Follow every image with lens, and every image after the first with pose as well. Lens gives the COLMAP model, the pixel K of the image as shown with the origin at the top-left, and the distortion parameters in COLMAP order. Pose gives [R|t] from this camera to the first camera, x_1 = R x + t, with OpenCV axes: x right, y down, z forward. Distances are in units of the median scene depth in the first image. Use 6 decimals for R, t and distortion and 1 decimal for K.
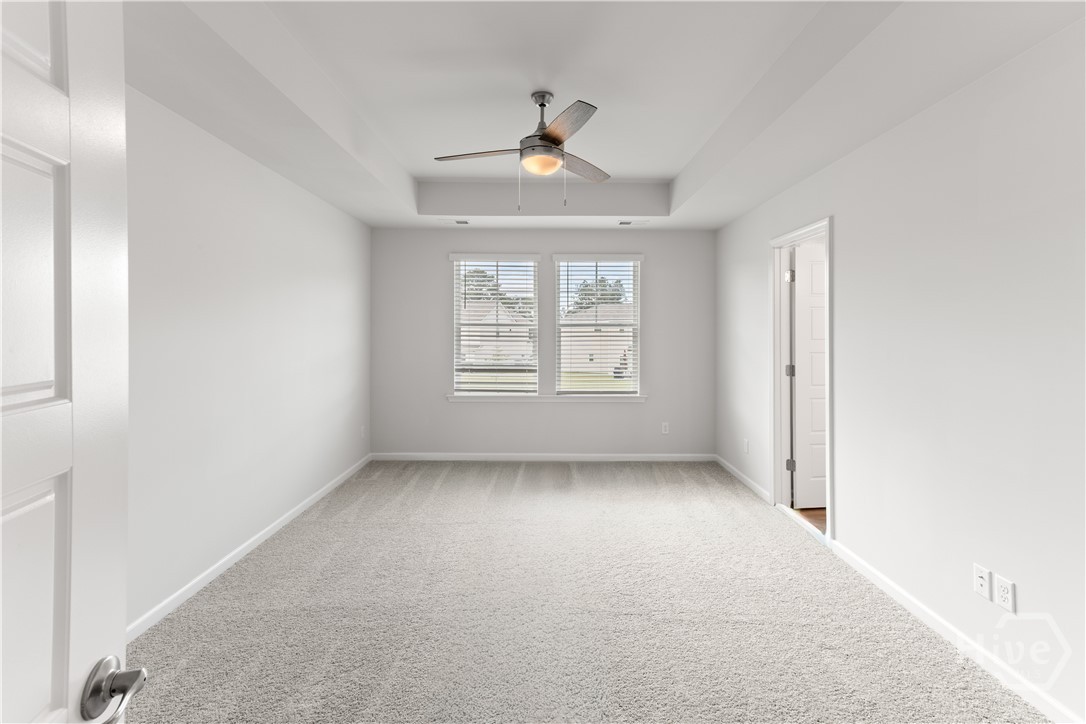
lens RADIAL K [[502.2, 0, 525.6], [0, 502.2, 335.0], [0, 0, 1]] dist [0.014966, -0.000223]
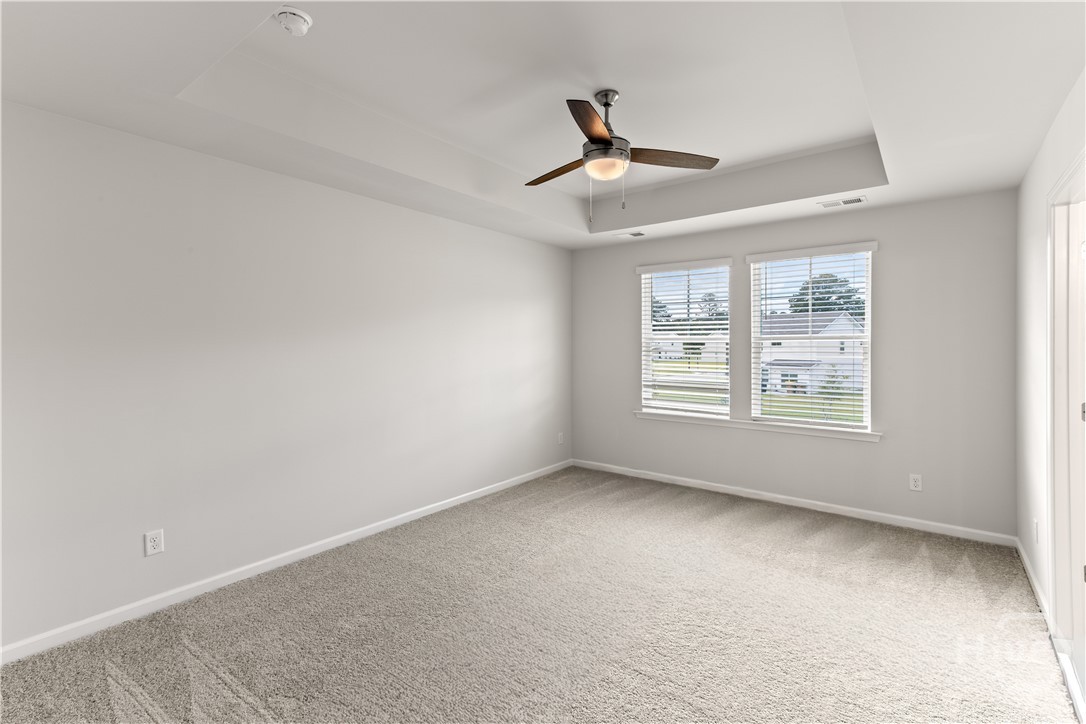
lens RADIAL K [[502.2, 0, 539.4], [0, 502.2, 354.5], [0, 0, 1]] dist [0.014966, -0.000223]
pose [[0.779572, 0.008558, -0.626254, 0.318283], [-0.003779, 0.999953, 0.008961, 0.000592], [0.626301, -0.004619, 0.779568, 0.114096]]
